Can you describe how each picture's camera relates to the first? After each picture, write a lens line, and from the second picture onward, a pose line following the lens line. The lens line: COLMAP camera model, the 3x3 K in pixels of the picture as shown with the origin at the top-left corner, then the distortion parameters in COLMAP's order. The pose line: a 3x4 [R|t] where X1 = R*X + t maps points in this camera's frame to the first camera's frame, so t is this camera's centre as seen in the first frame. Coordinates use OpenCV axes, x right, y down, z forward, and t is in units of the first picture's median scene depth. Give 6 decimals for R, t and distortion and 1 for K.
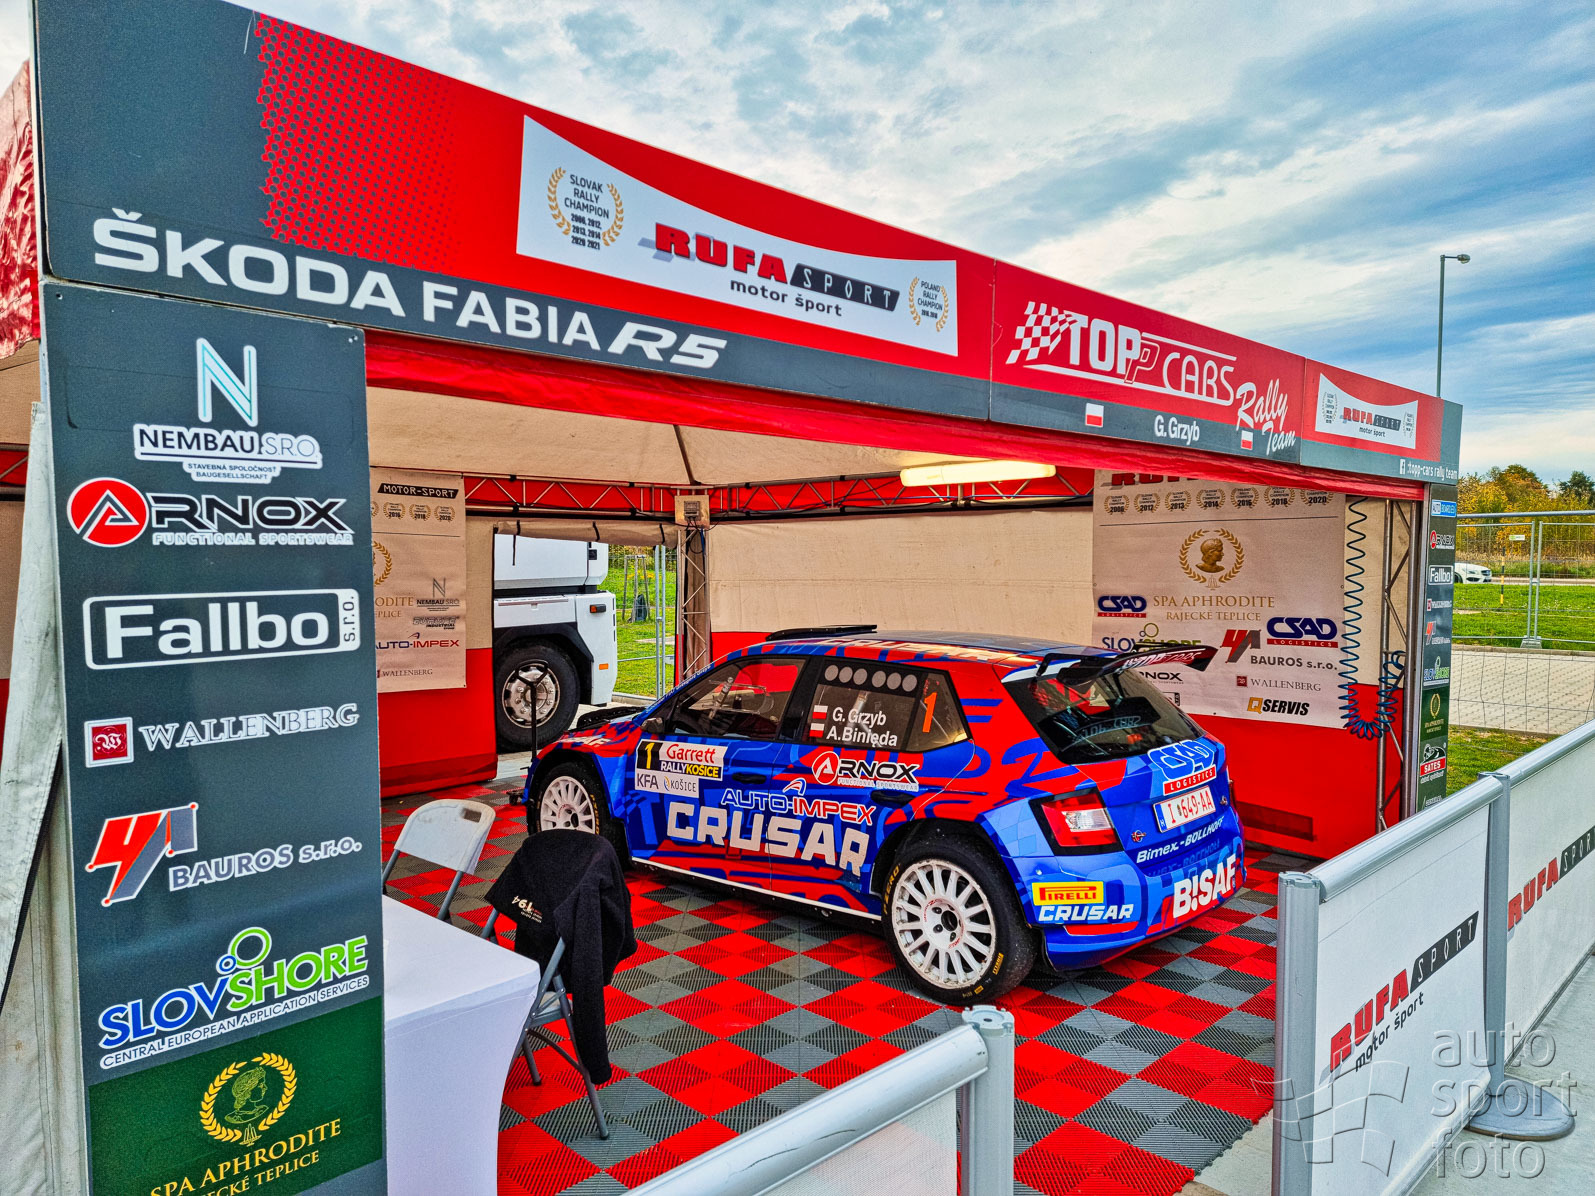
lens RADIAL K [[1122.6, 0, 799.4], [0, 1122.6, 611.1], [0, 0, 1]] dist [0.151147, -0.242759]
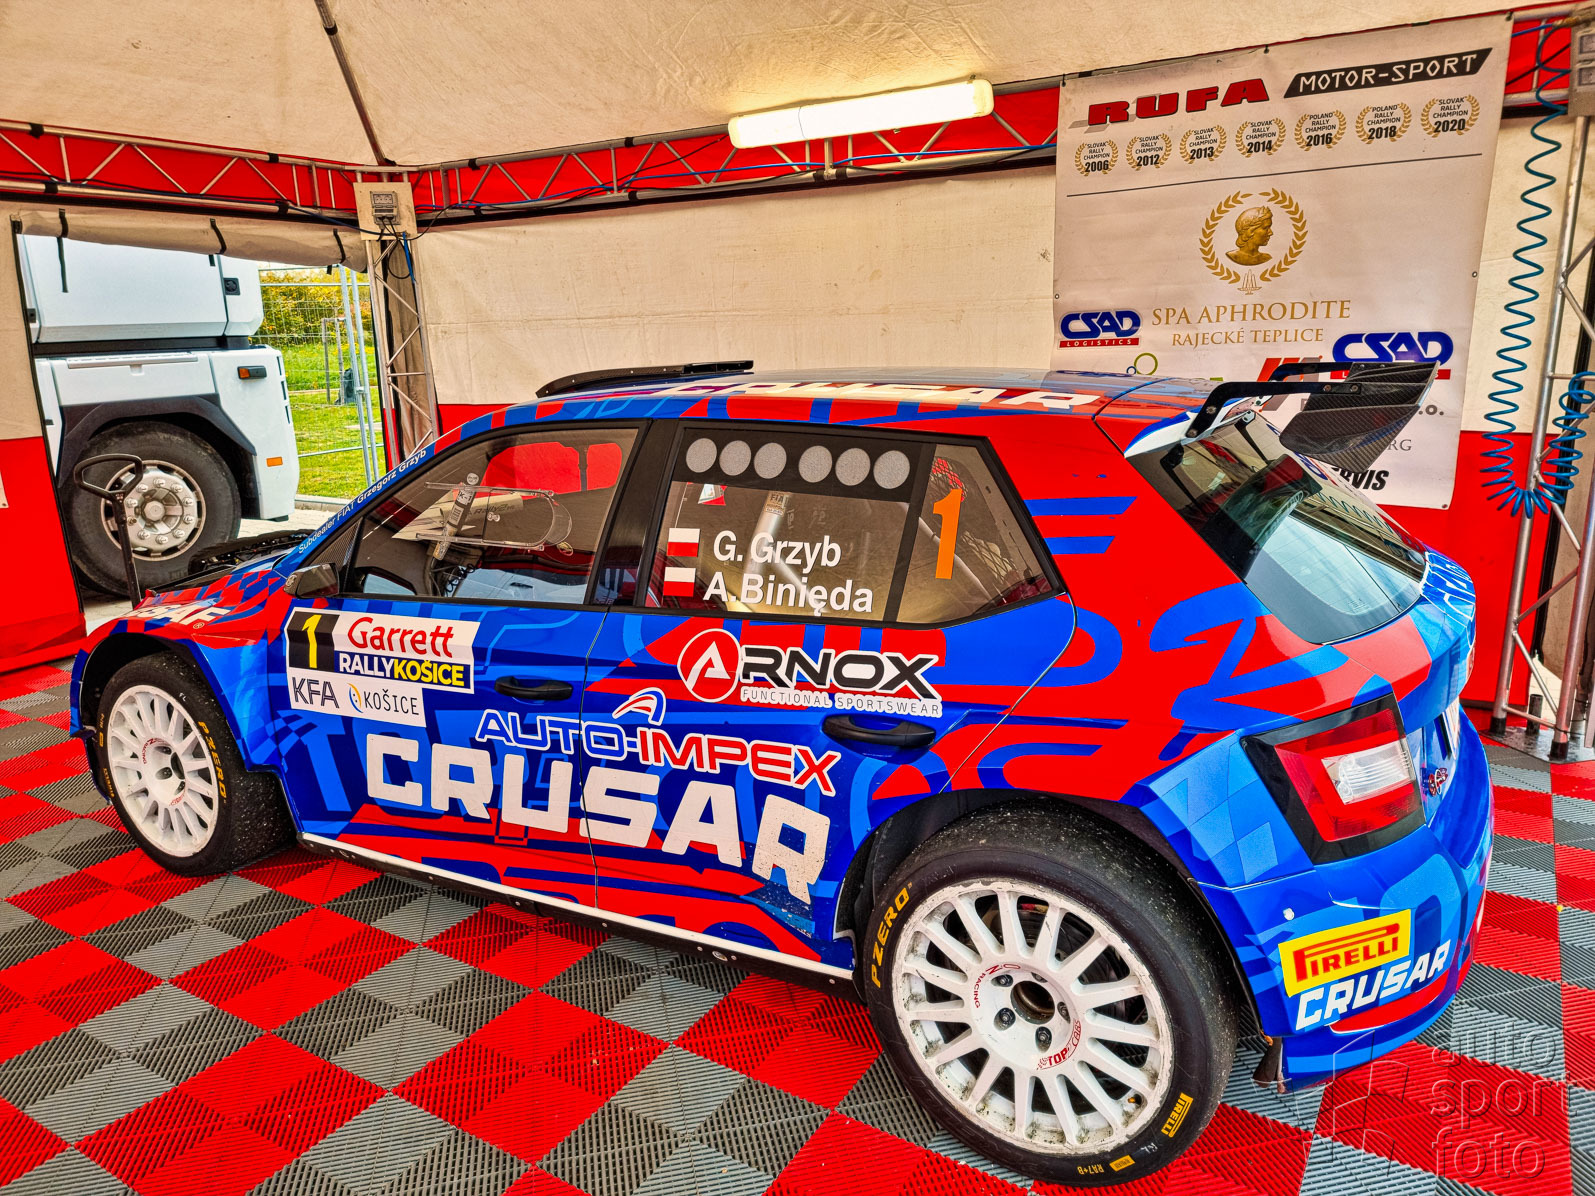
lens RADIAL K [[1118.5, 0, 806.4], [0, 1118.5, 603.6], [0, 0, 1]] dist [0.088212, -0.068041]
pose [[0.974393, -0.073680, 0.212437, -0.031084], [0.032941, 0.981370, 0.189280, 0.029026], [-0.222425, -0.177436, 0.958668, 0.536755]]
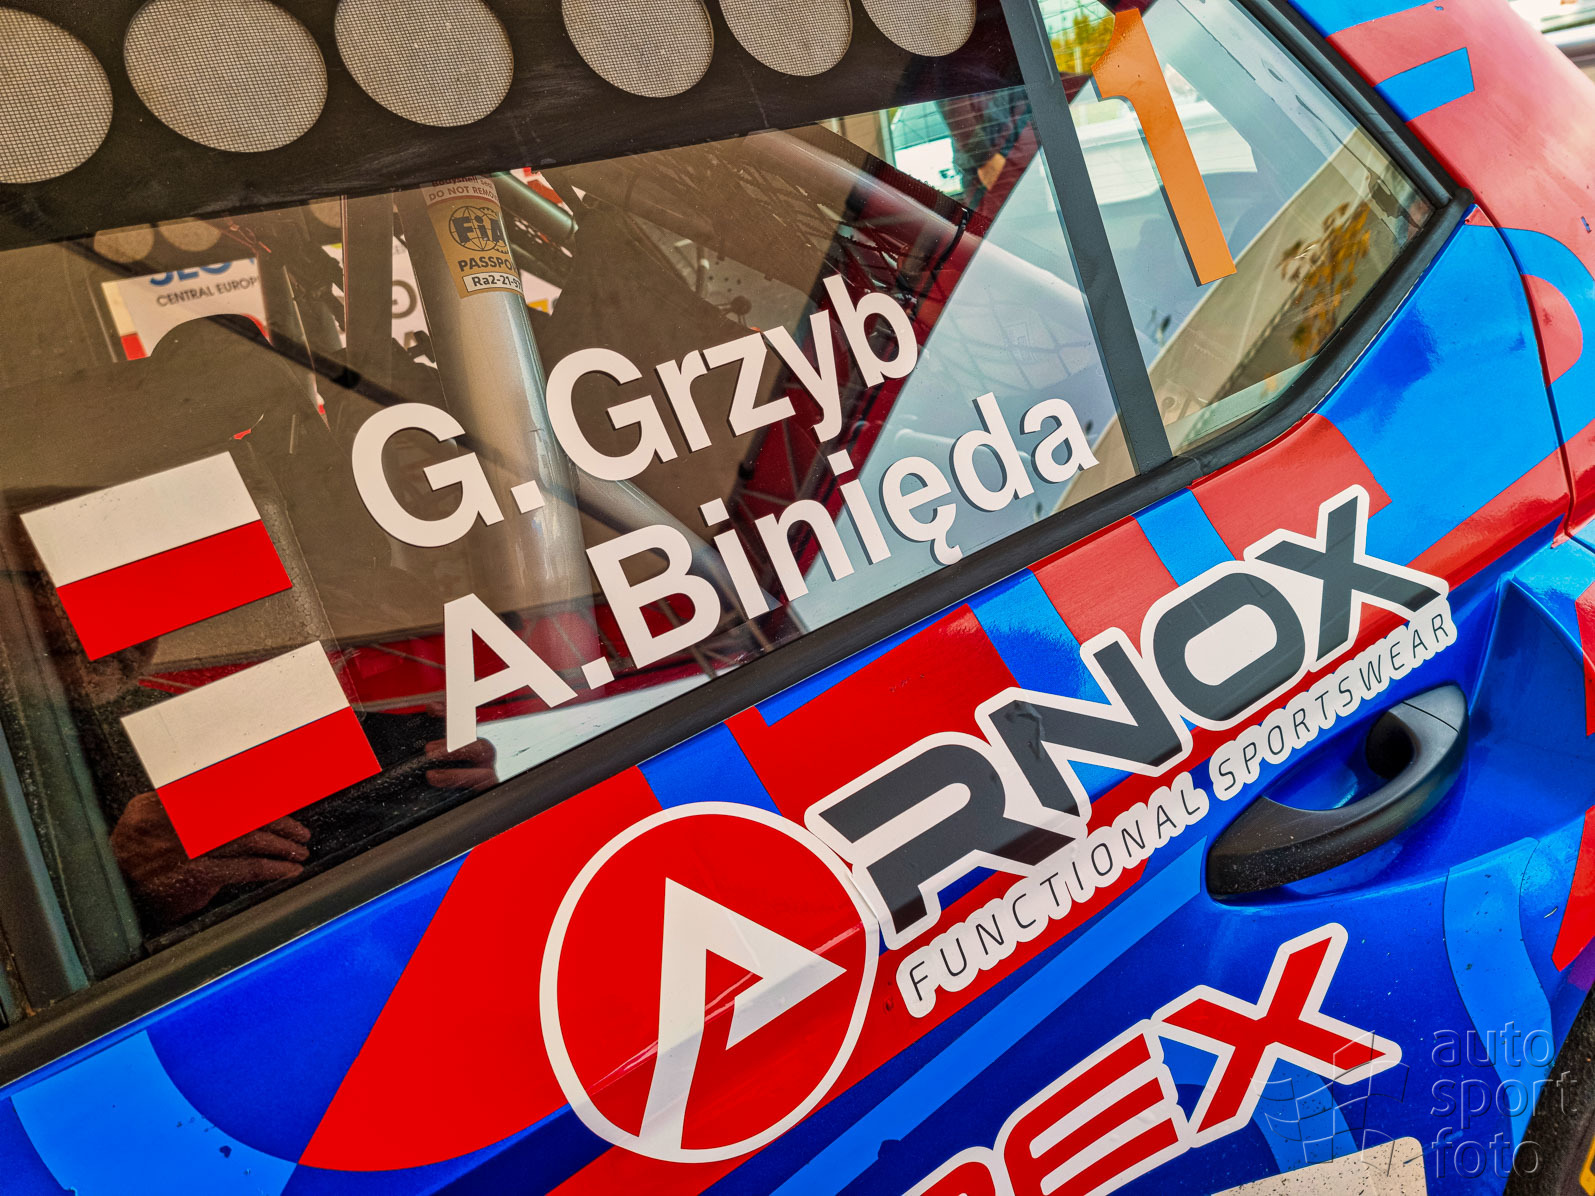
lens RADIAL K [[1105.7, 0, 806.2], [0, 1105.7, 605.7], [0, 0, 1]] dist [0.100561, -0.085540]
pose [[0.313077, -0.411941, 0.855738, -0.040348], [0.247793, 0.905257, 0.345122, 0.075019], [-0.916832, 0.103997, 0.385491, 0.908556]]
